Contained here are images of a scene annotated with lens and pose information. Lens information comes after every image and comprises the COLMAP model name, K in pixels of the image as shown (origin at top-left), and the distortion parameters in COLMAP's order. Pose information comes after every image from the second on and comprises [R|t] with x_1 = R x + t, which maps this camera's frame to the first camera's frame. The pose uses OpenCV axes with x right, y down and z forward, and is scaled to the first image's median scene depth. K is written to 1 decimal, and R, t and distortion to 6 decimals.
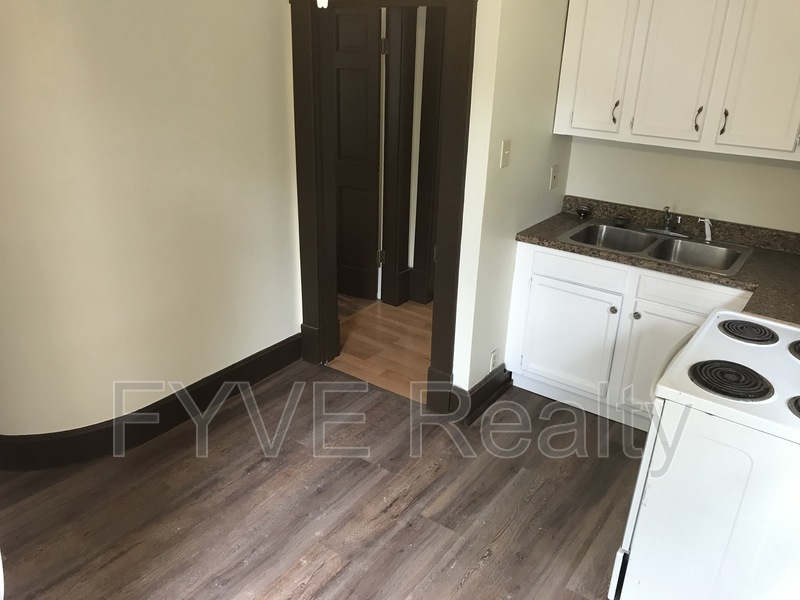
lens RADIAL K [[656.3, 0, 397.7], [0, 656.3, 301.9], [0, 0, 1]] dist [0.020028, -0.015898]
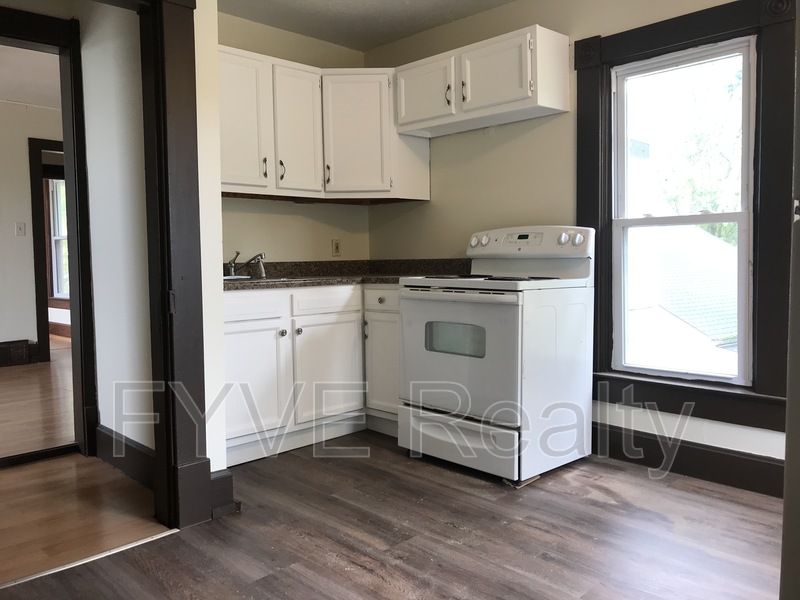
lens RADIAL K [[656.3, 0, 399.5], [0, 656.3, 298.7], [0, 0, 1]] dist [0.020028, -0.015898]
pose [[0.164474, -0.093658, 0.981925, -0.732334], [0.401485, 0.915645, 0.020087, 0.017566], [-0.900976, 0.390924, 0.188202, 0.670461]]
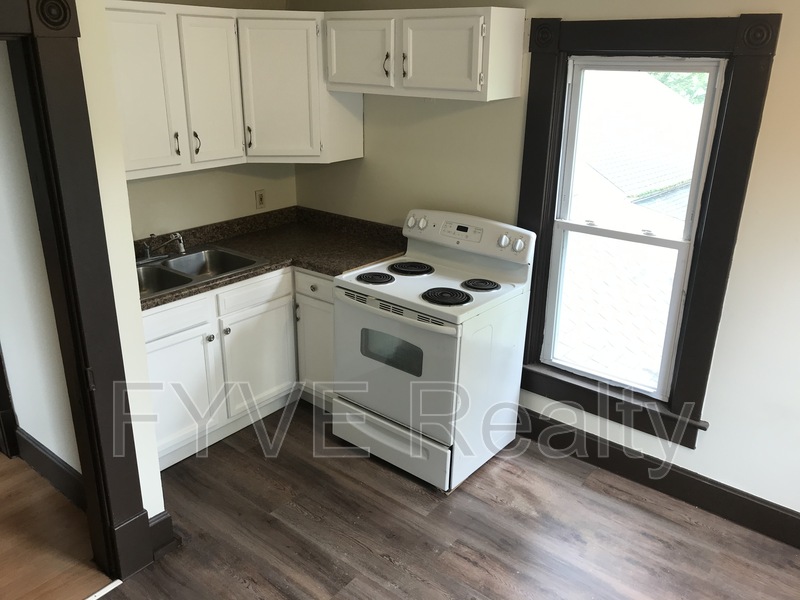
lens RADIAL K [[656.3, 0, 401.2], [0, 656.3, 297.6], [0, 0, 1]] dist [0.020028, -0.015898]
pose [[0.046779, -0.374103, 0.926207, -0.616735], [0.373480, 0.866524, 0.331133, -0.289597], [-0.926458, 0.330429, 0.180255, 0.579854]]
